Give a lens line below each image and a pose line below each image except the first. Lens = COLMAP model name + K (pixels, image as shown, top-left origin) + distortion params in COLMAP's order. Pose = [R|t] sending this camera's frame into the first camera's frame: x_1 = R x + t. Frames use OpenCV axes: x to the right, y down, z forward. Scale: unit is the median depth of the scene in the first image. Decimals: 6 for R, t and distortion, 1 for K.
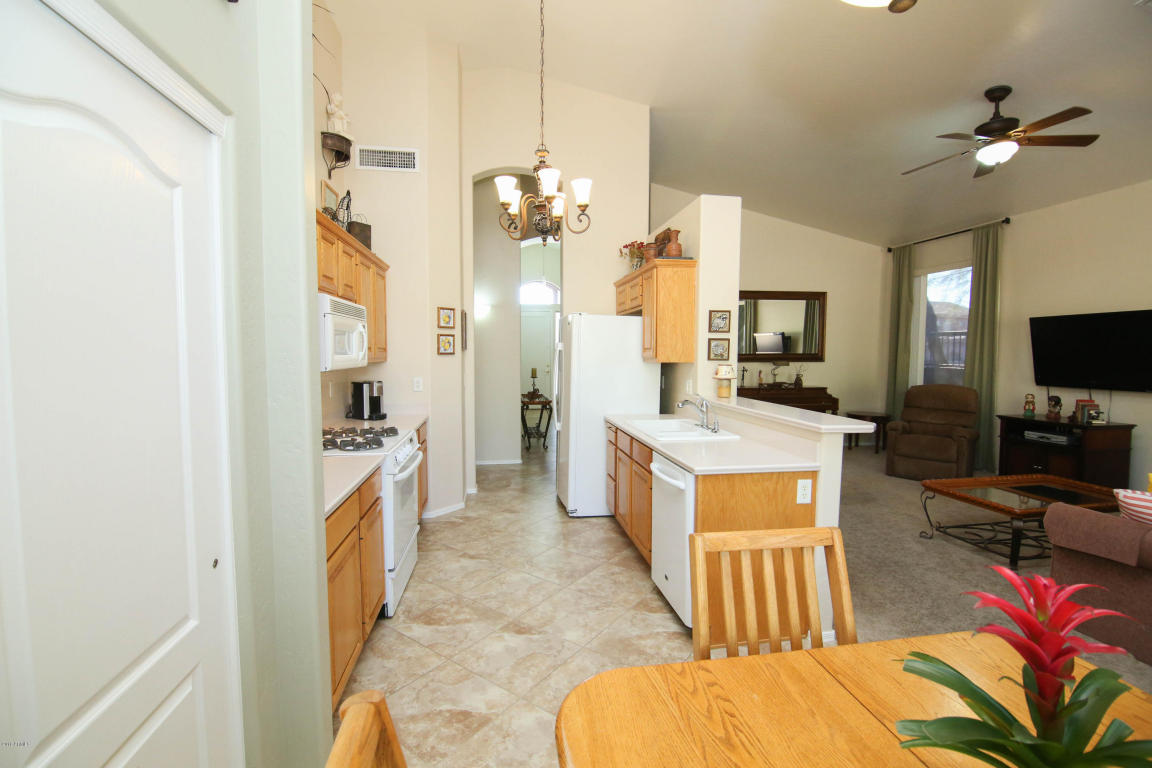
lens RADIAL K [[507.8, 0, 574.7], [0, 507.8, 384.3], [0, 0, 1]] dist [-0.009706, -0.006242]
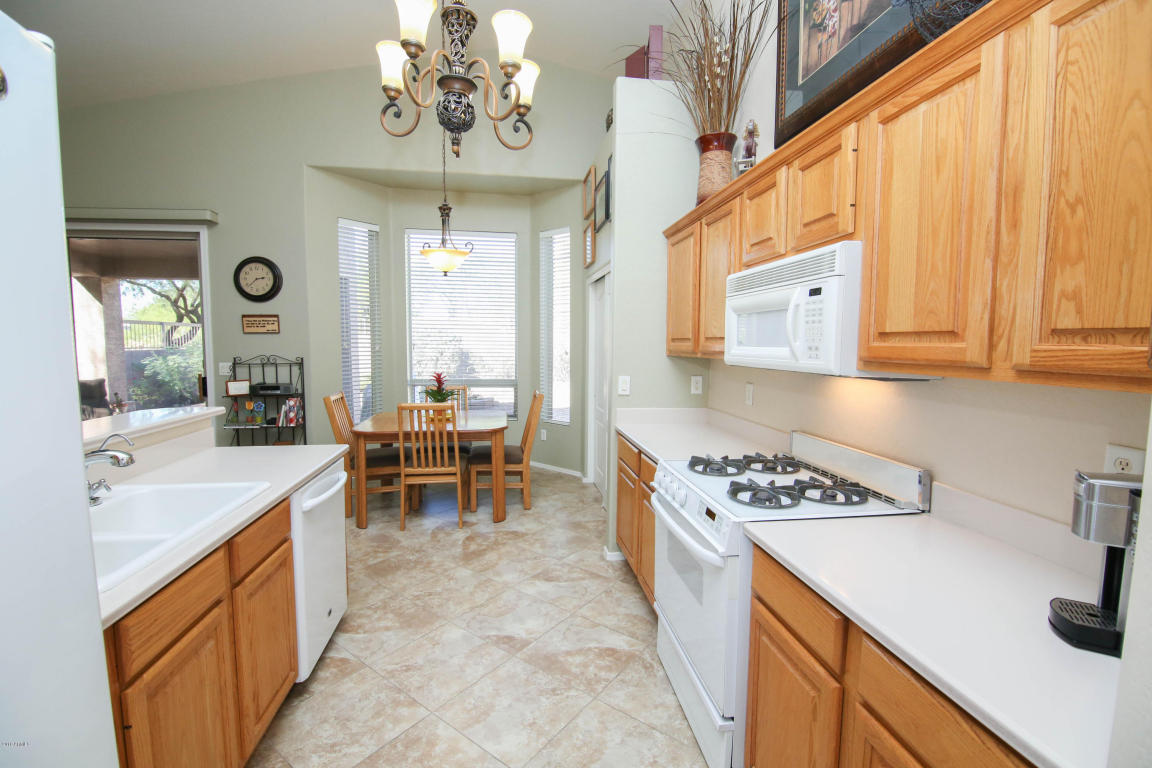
lens RADIAL K [[507.8, 0, 578.0], [0, 507.8, 378.6], [0, 0, 1]] dist [-0.009706, -0.006242]
pose [[-0.999945, -0.006883, 0.007915, -0.220519], [-0.005713, 0.990219, 0.139408, -0.109731], [-0.008798, 0.139355, -0.990203, 1.705920]]
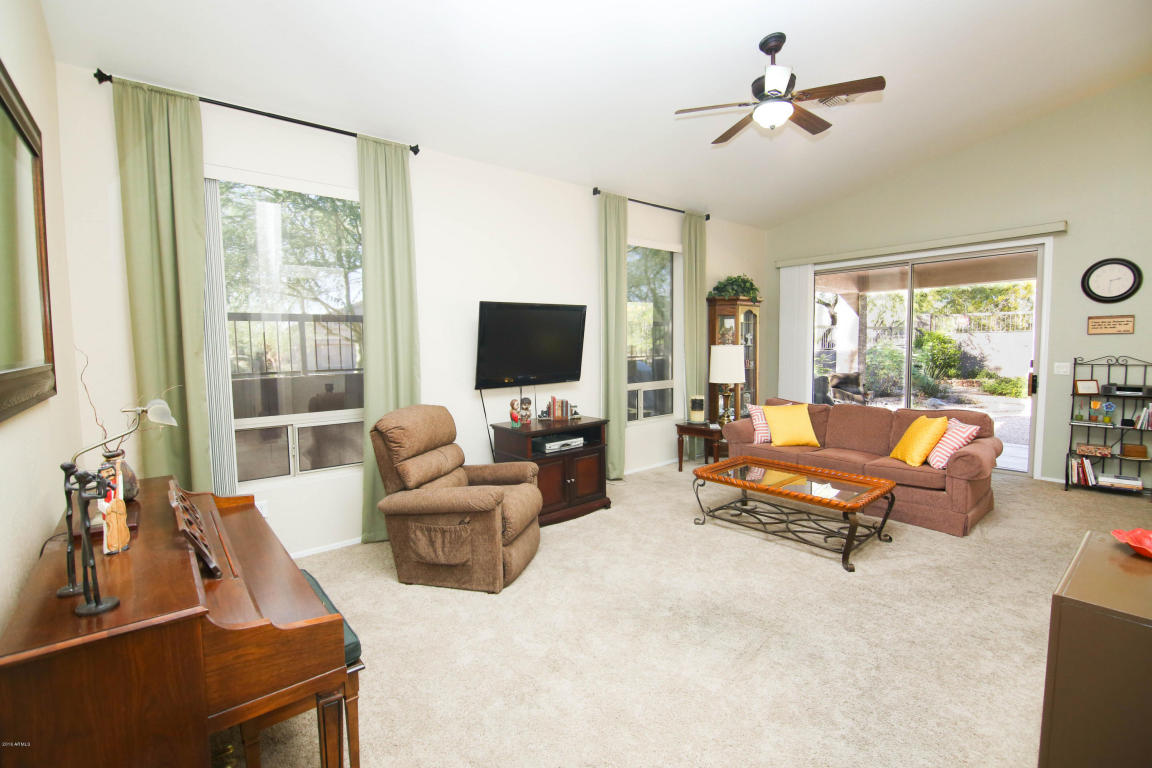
lens RADIAL K [[507.8, 0, 575.3], [0, 507.8, 378.8], [0, 0, 1]] dist [-0.009706, -0.006242]
pose [[-0.516745, -0.053666, 0.854456, 0.333601], [0.069733, 0.992079, 0.104482, -0.167334], [-0.853295, 0.113574, -0.508910, 2.399034]]
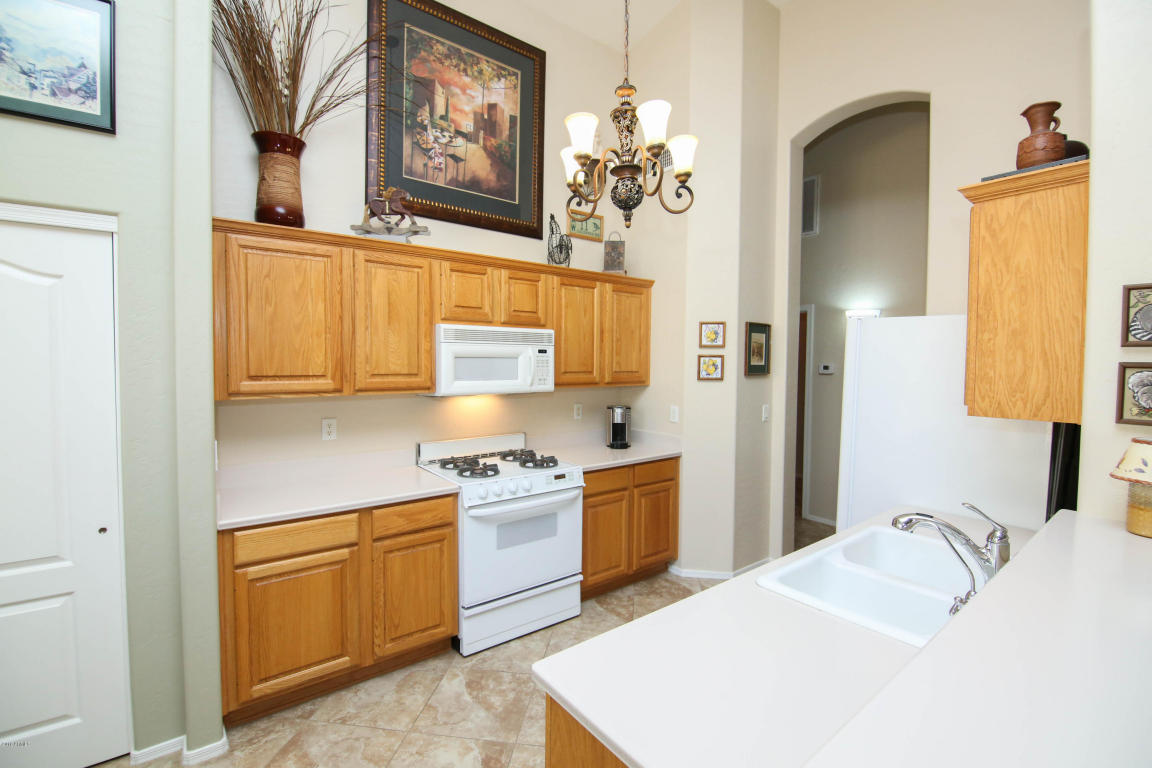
lens RADIAL K [[507.8, 0, 575.6], [0, 507.8, 382.1], [0, 0, 1]] dist [-0.009706, -0.006242]
pose [[0.484324, 0.037687, -0.874077, 0.530569], [-0.064881, 0.997868, 0.007074, -0.073494], [0.872480, 0.053285, 0.485736, 0.663334]]
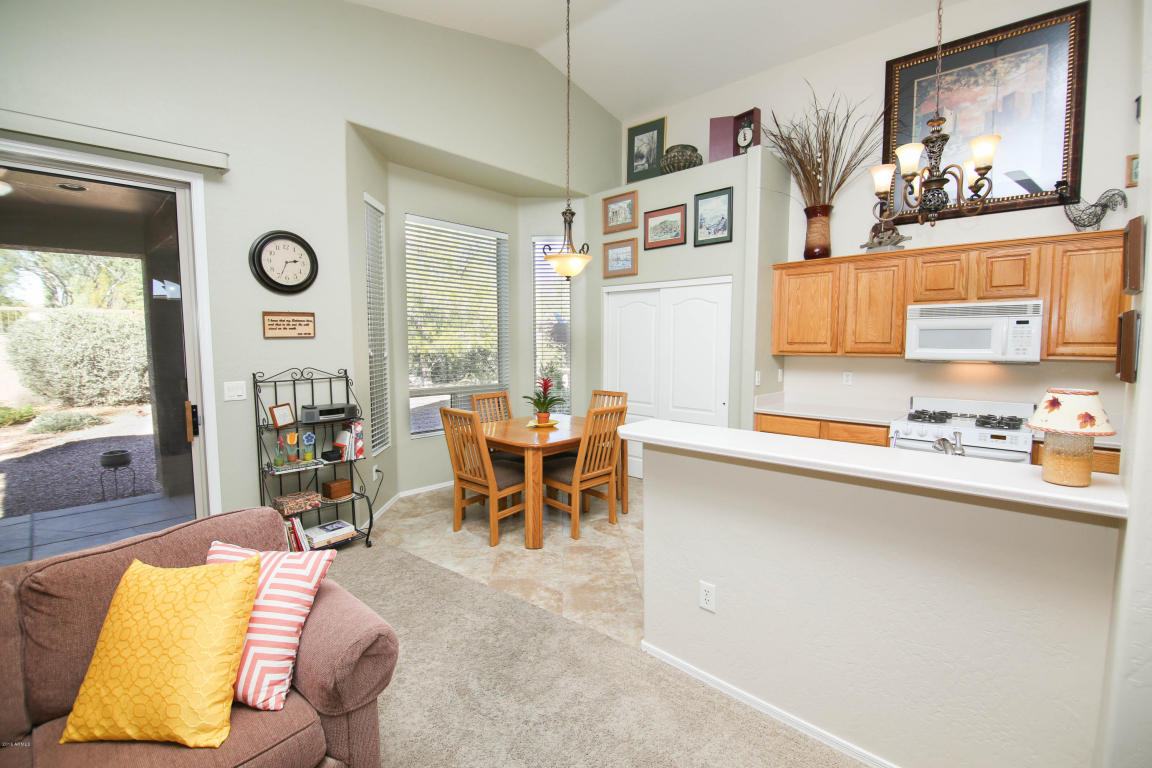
lens RADIAL K [[507.8, 0, 580.9], [0, 507.8, 382.2], [0, 0, 1]] dist [-0.009706, -0.006242]
pose [[-0.784431, 0.049911, -0.618205, 1.035003], [-0.041008, 0.990402, 0.131996, -0.102481], [0.618859, 0.128893, -0.774855, 1.418066]]
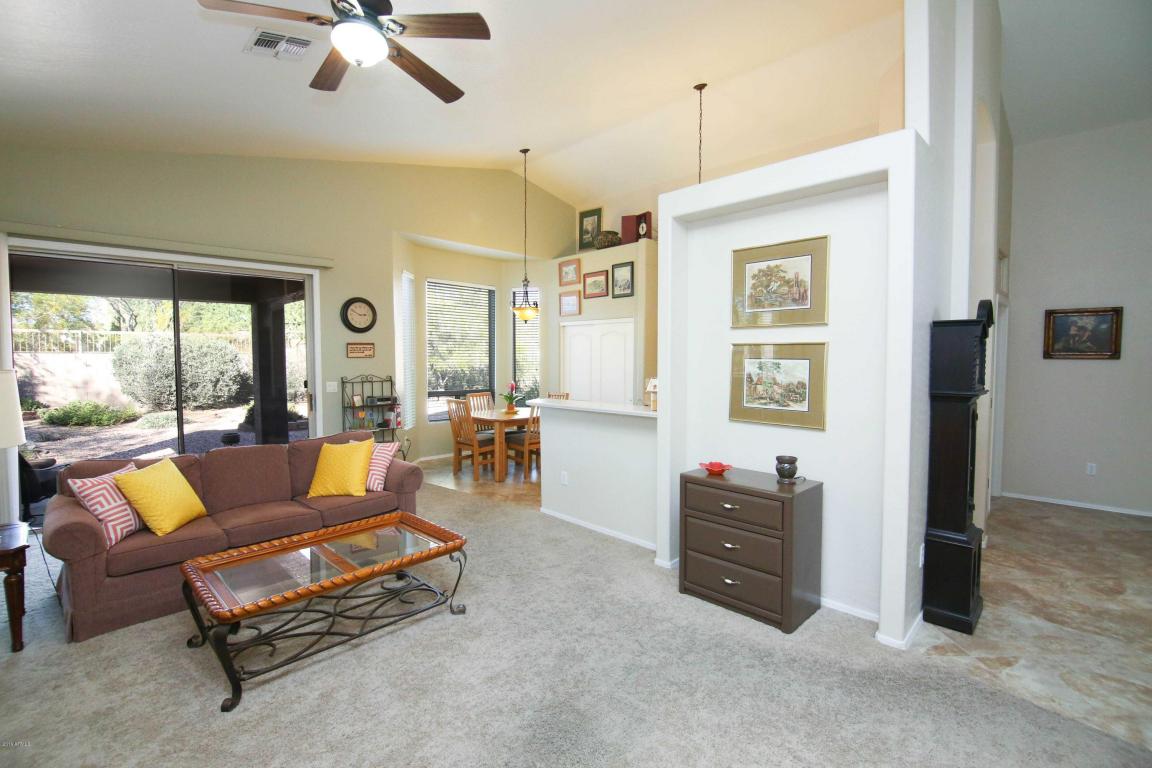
lens RADIAL K [[507.8, 0, 580.4], [0, 507.8, 380.3], [0, 0, 1]] dist [-0.009706, -0.006242]
pose [[-0.802446, 0.024562, -0.596220, 1.353263], [-0.040022, 0.994687, 0.094843, -0.161669], [0.595382, 0.099969, -0.797199, 2.275243]]
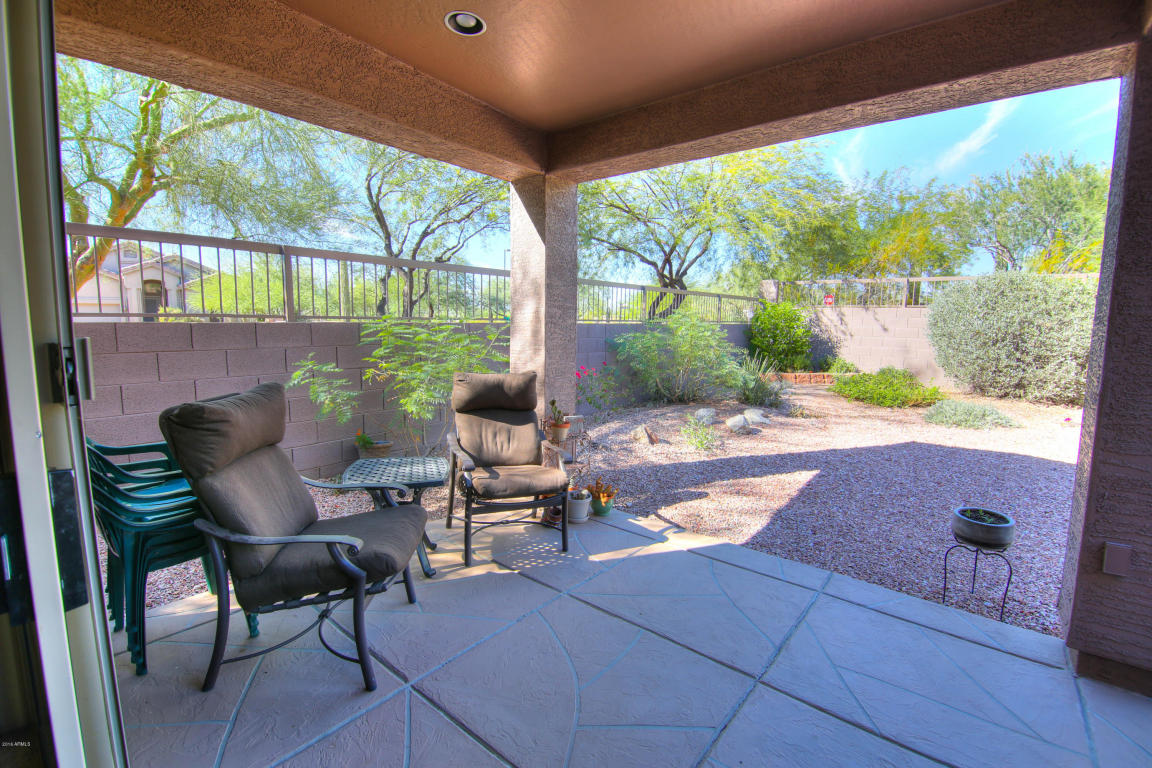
lens RADIAL K [[507.8, 0, 570.8], [0, 507.8, 382.5], [0, 0, 1]] dist [-0.009706, -0.006242]
pose [[-0.658000, -0.106123, 0.745502, 1.095023], [0.031095, 0.985346, 0.167710, 0.057237], [-0.752375, 0.133535, -0.645058, 0.073732]]
